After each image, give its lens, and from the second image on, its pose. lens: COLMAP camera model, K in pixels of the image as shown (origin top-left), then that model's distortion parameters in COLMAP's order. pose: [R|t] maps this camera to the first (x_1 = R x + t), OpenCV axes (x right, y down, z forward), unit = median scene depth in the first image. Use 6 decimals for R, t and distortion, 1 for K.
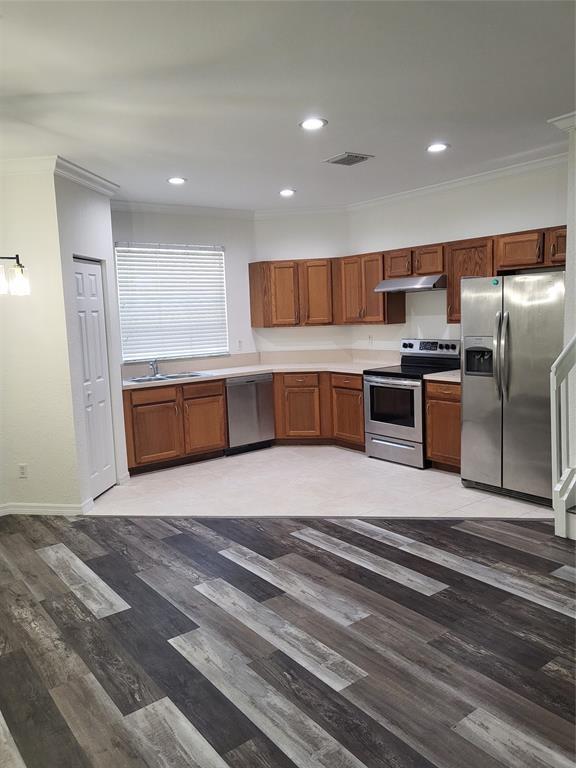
lens RADIAL K [[590.6, 0, 281.4], [0, 590.6, 380.5], [0, 0, 1]] dist [-0.006923, 0.061747]
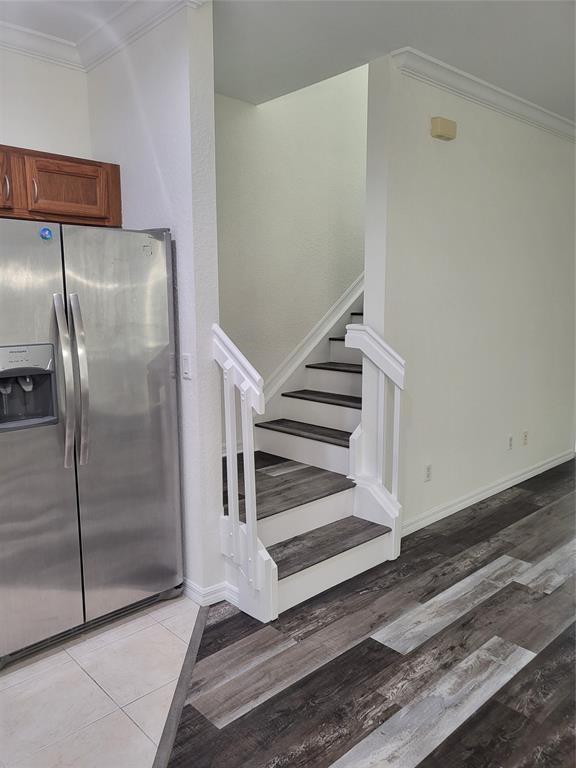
lens RADIAL K [[590.6, 0, 281.4], [0, 590.6, 380.5], [0, 0, 1]] dist [-0.006923, 0.061747]
pose [[-0.103947, -0.104690, 0.989058, -0.138614], [0.117530, 0.986184, 0.116738, -0.069597], [-0.987614, 0.128379, -0.090207, 0.754412]]
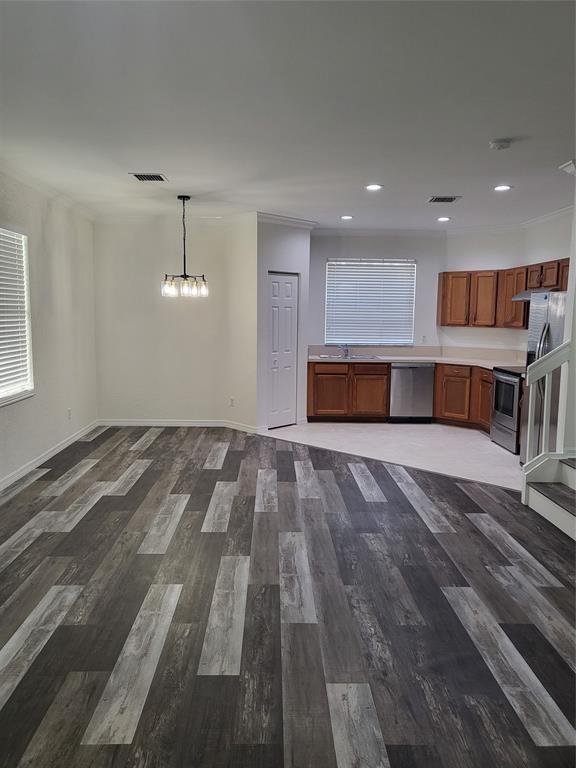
lens RADIAL K [[590.6, 0, 281.4], [0, 590.6, 380.5], [0, 0, 1]] dist [-0.006923, 0.061747]
pose [[0.807859, 0.115851, -0.577878, 0.555946], [-0.110652, 0.992869, 0.044358, 0.005220], [0.578896, 0.028108, 0.814917, -0.234956]]
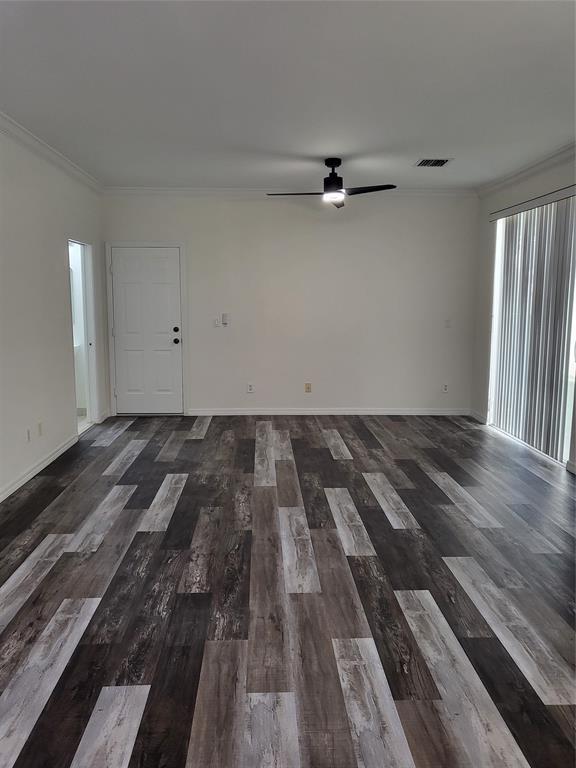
lens RADIAL K [[590.6, 0, 281.4], [0, 590.6, 380.5], [0, 0, 1]] dist [-0.006923, 0.061747]
pose [[-0.819740, -0.046210, 0.570869, -0.164731], [0.093730, 0.972478, 0.213311, -0.079842], [-0.565014, 0.228368, -0.792848, 0.839807]]
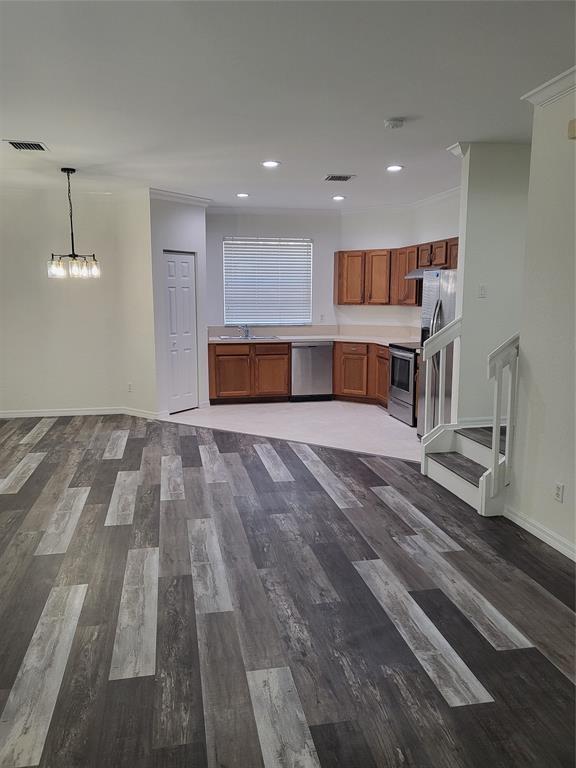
lens RADIAL K [[590.6, 0, 281.4], [0, 590.6, 380.5], [0, 0, 1]] dist [-0.006923, 0.061747]
pose [[0.898353, 0.101441, -0.427400, 0.539252], [-0.083951, 0.994684, 0.059625, 0.005804], [0.431177, -0.017684, 0.902094, -0.223956]]
